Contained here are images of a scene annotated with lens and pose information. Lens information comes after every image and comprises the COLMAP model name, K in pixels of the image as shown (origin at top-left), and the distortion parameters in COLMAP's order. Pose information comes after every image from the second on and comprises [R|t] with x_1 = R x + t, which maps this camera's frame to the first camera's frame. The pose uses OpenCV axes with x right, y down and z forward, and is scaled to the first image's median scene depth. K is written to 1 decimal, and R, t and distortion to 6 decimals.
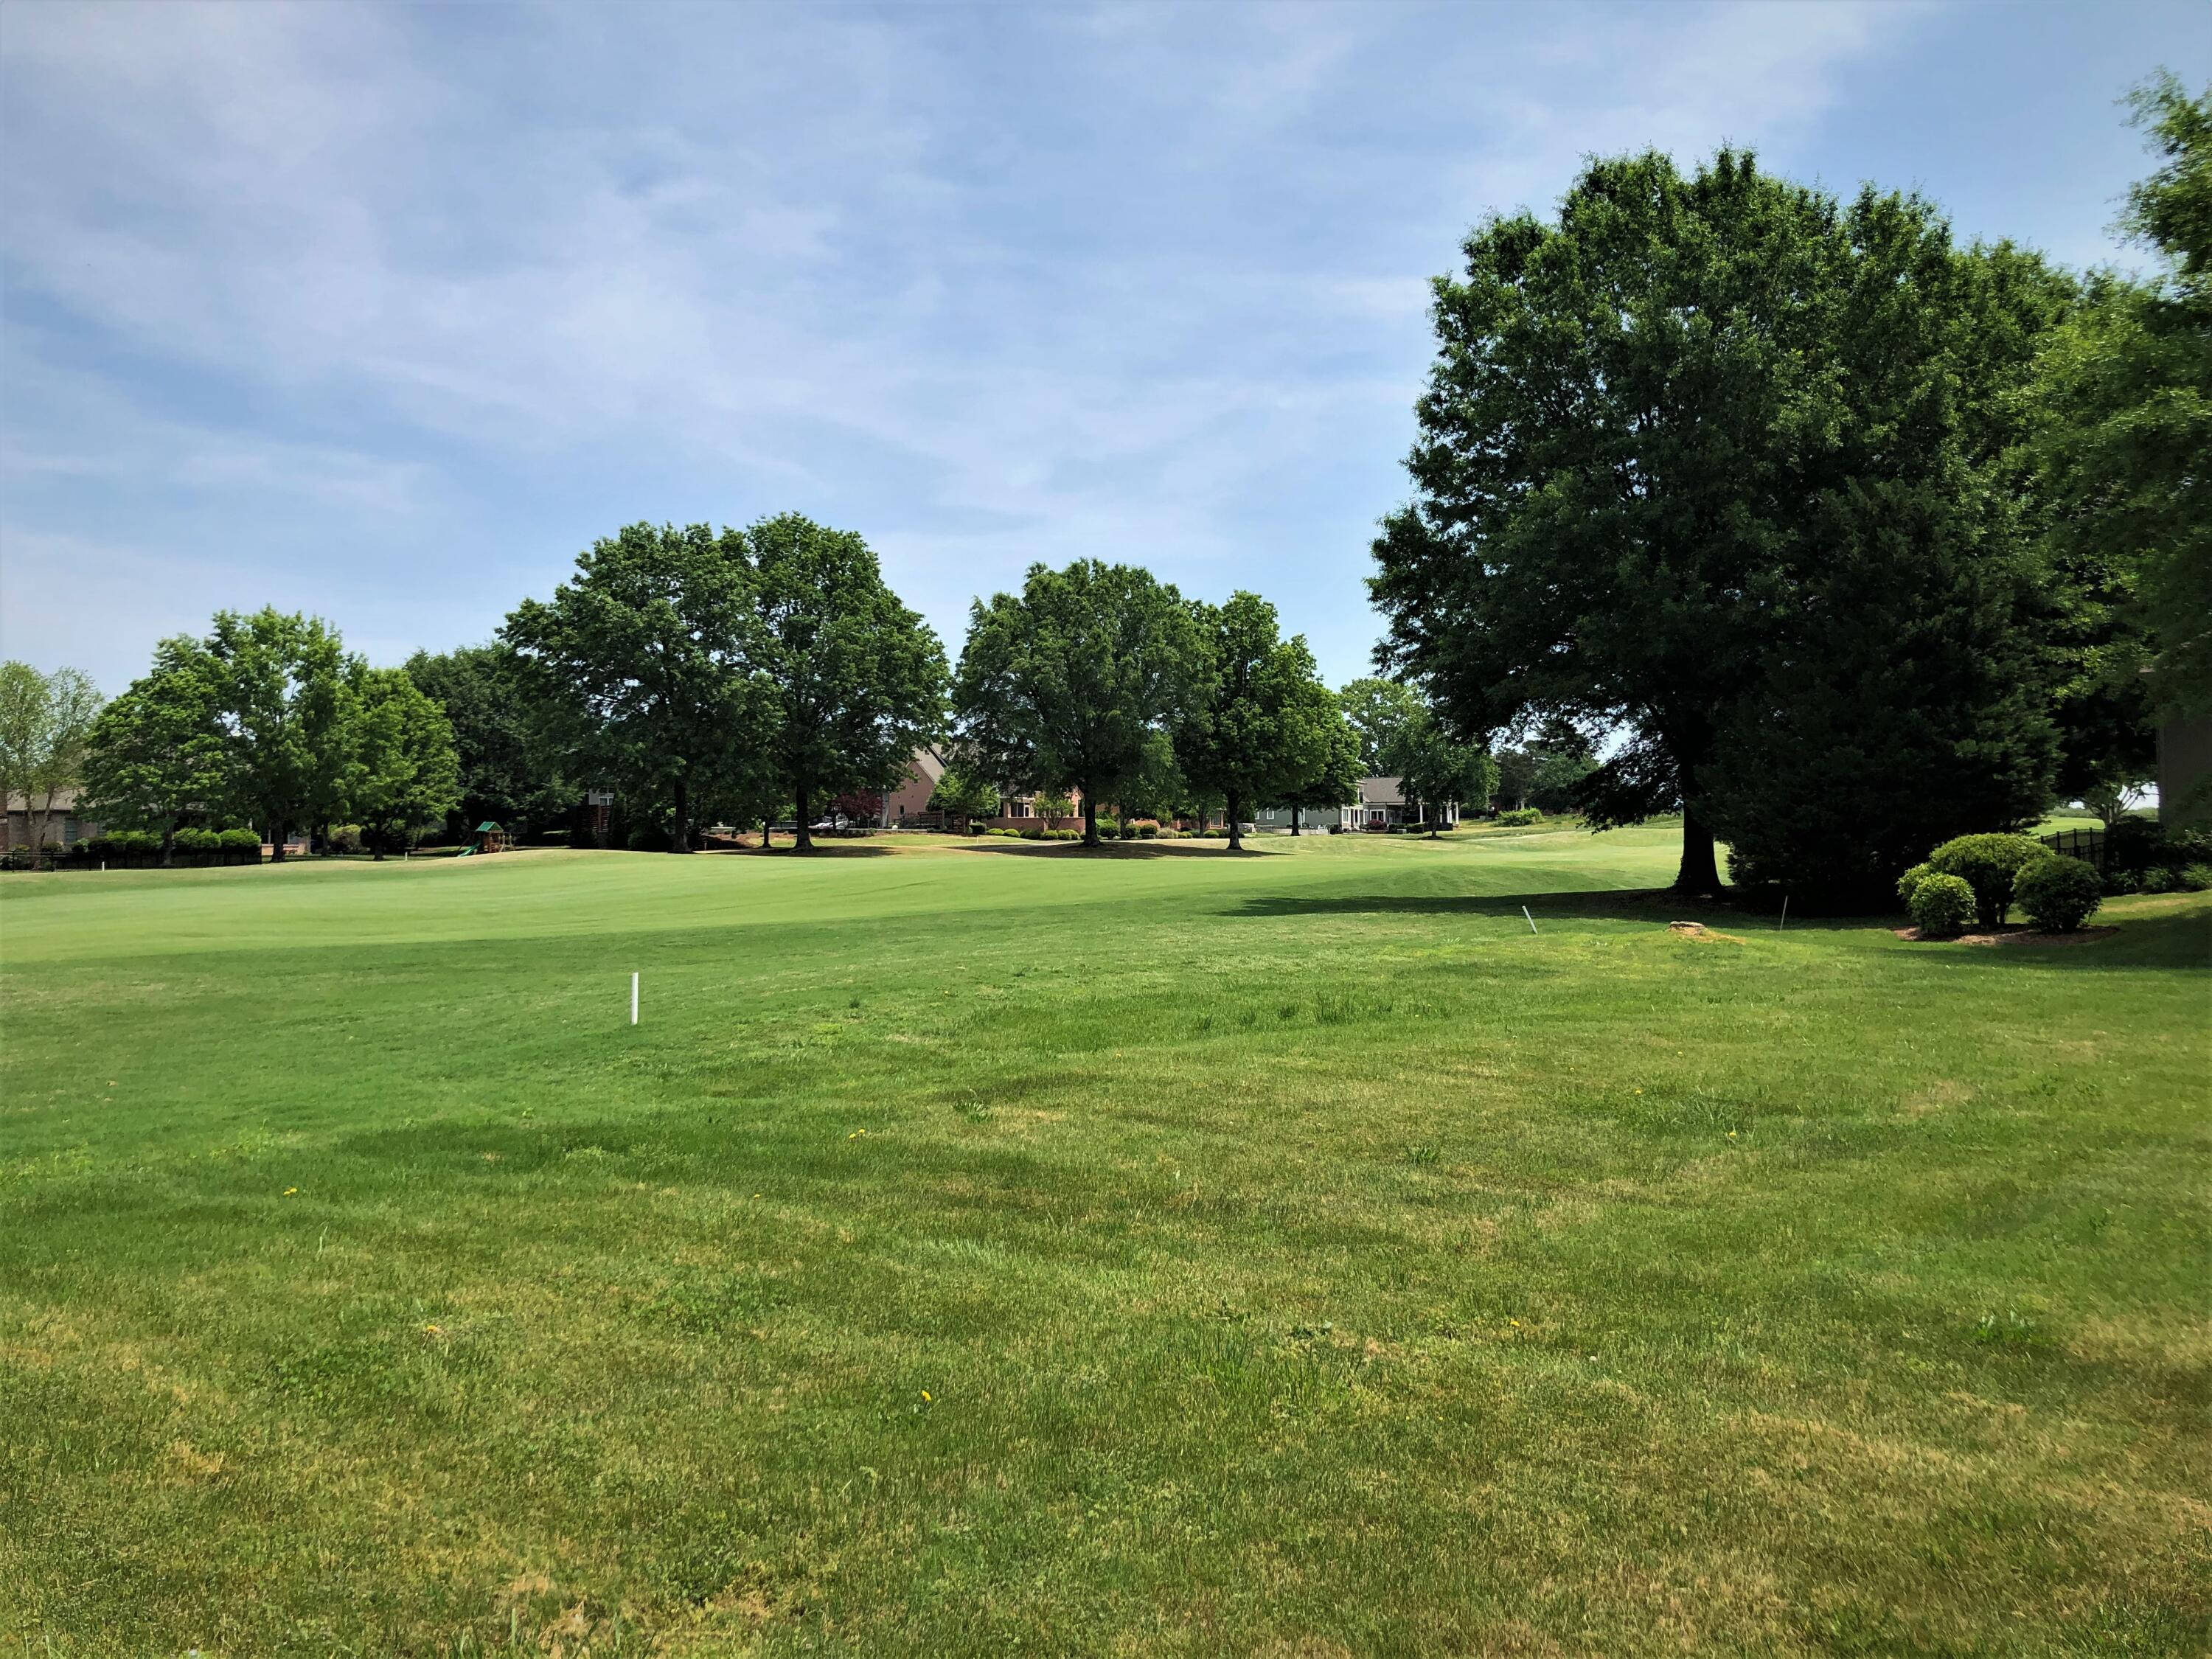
lens RADIAL K [[1831.5, 0, 1107.8], [0, 1831.5, 830.4], [0, 0, 1]] dist [0.046024, -0.074148]
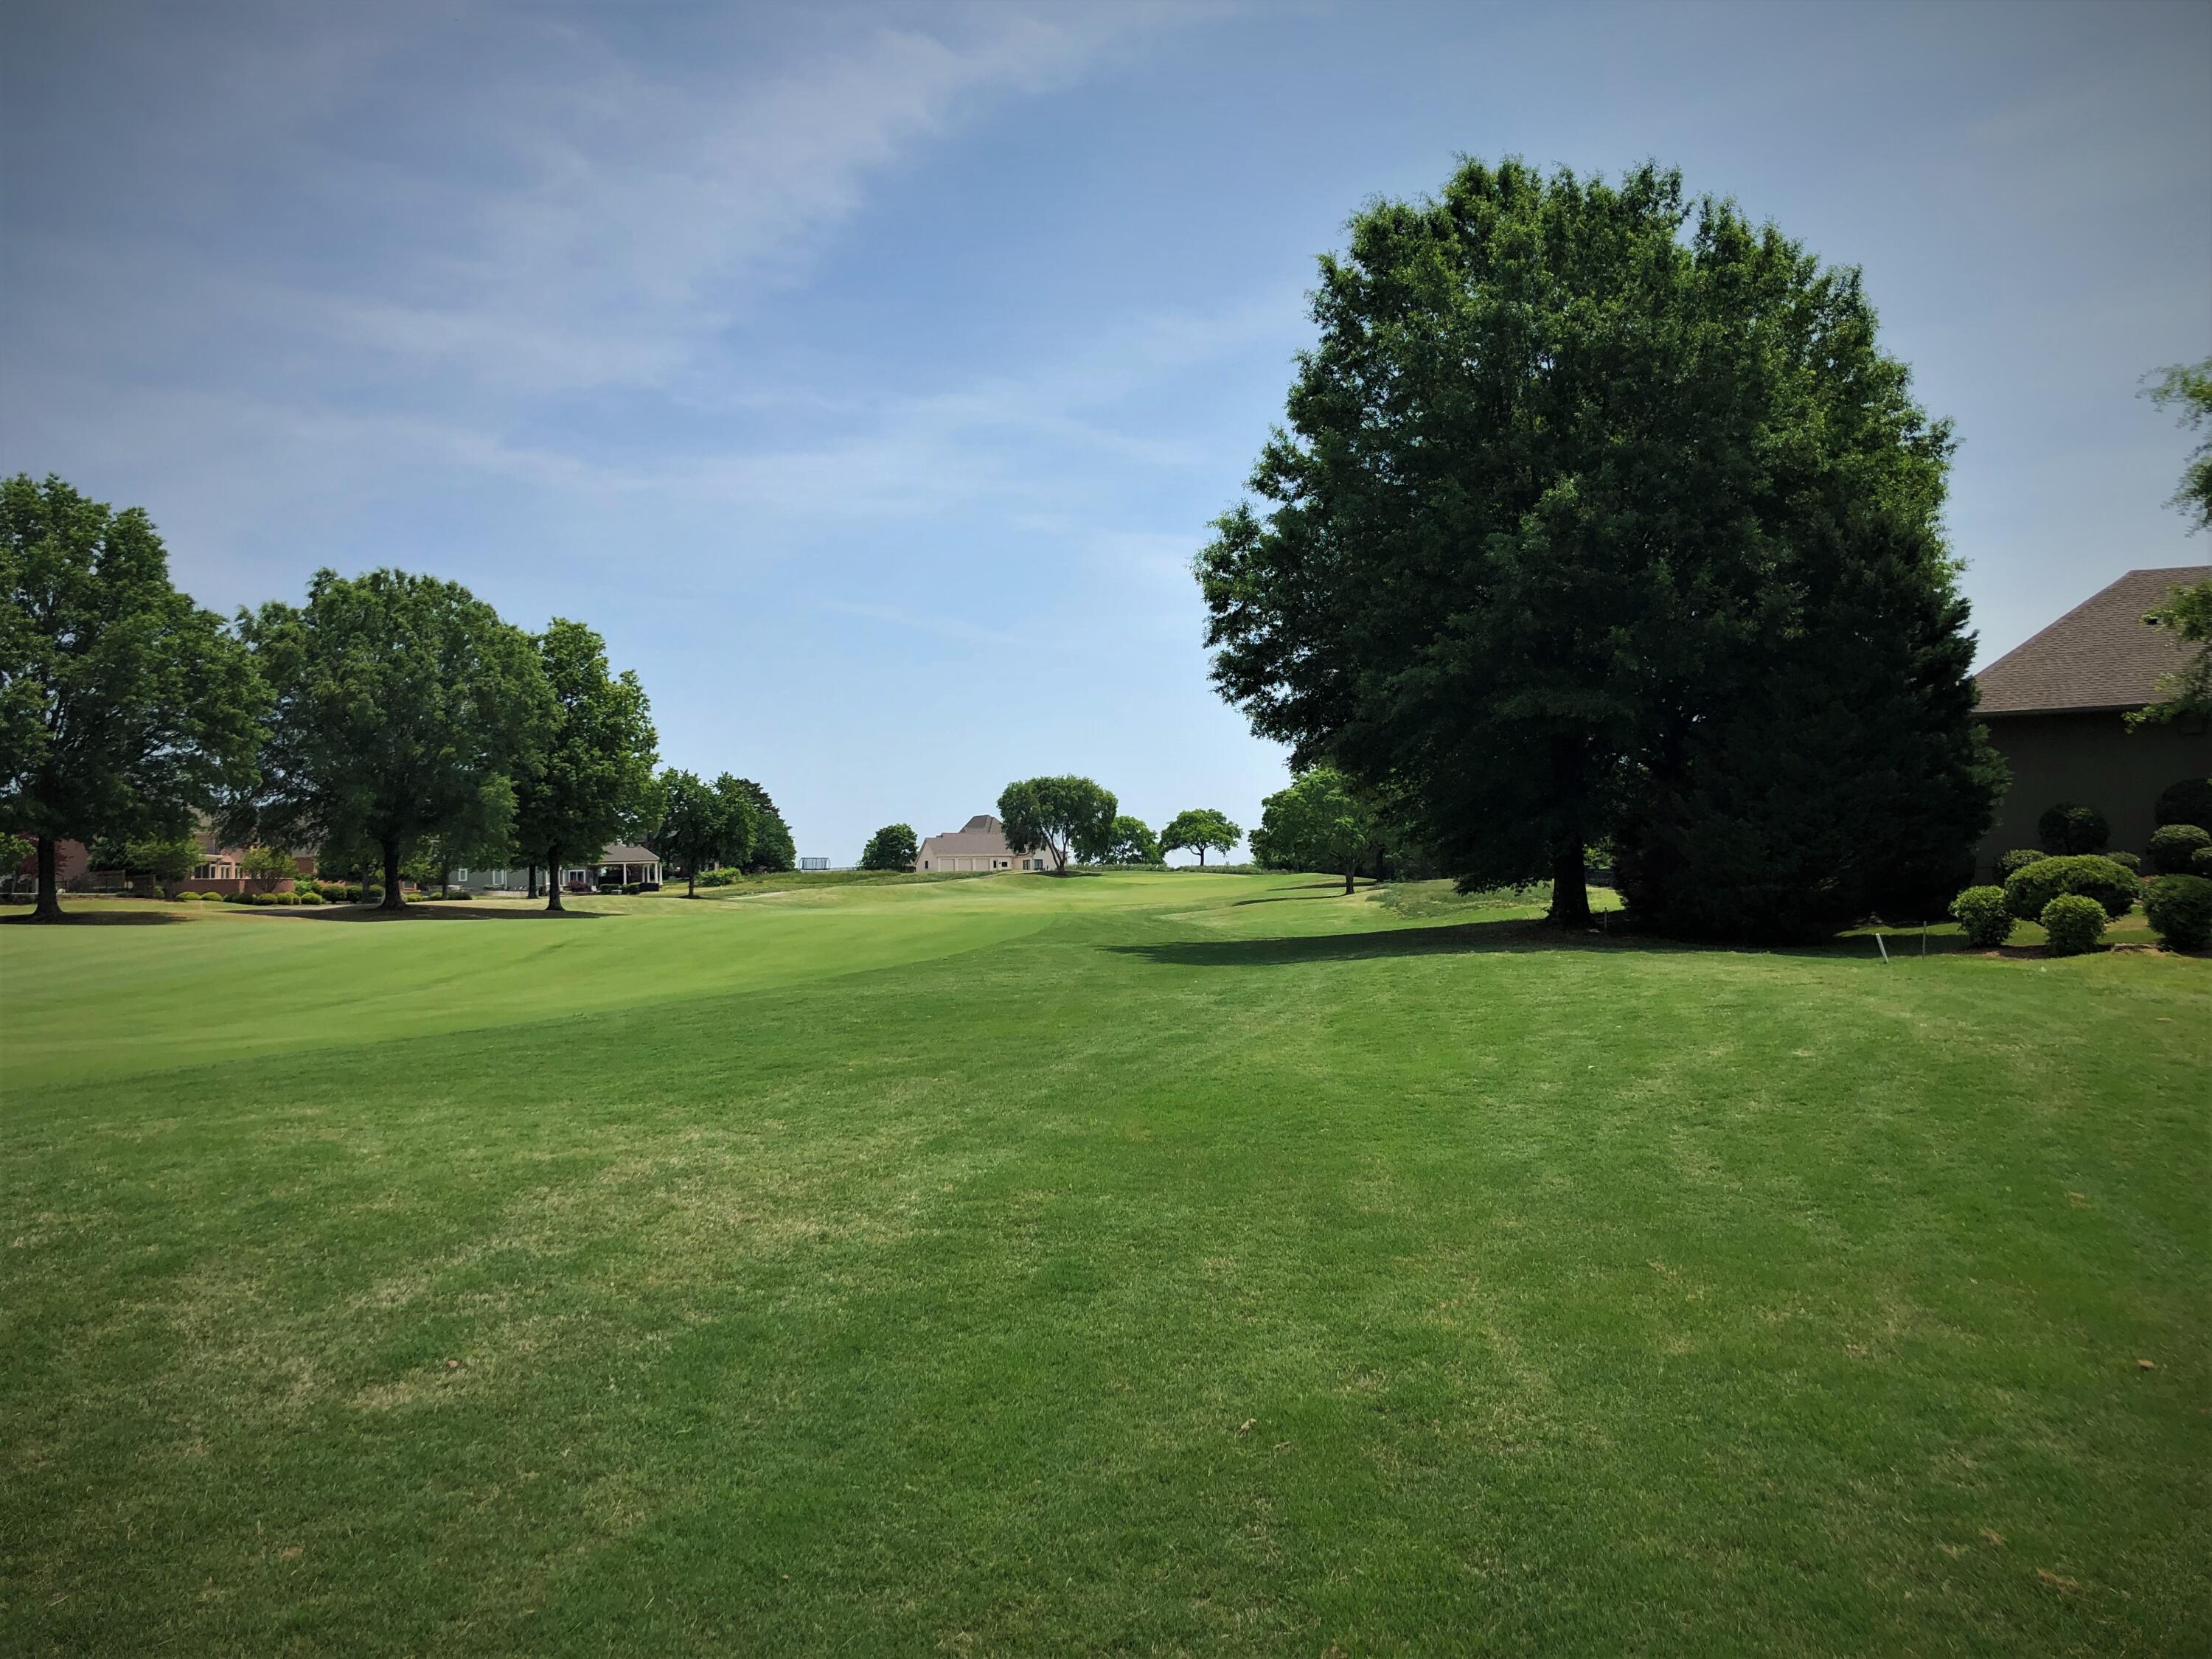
lens RADIAL K [[1831.5, 0, 1105.9], [0, 1831.5, 832.7], [0, 0, 1]] dist [0.046024, -0.074148]
pose [[0.872873, 0.004212, 0.487930, -0.139282], [0.012727, 0.999426, -0.031395, 0.004541], [-0.487782, 0.033614, 0.872318, 0.104147]]
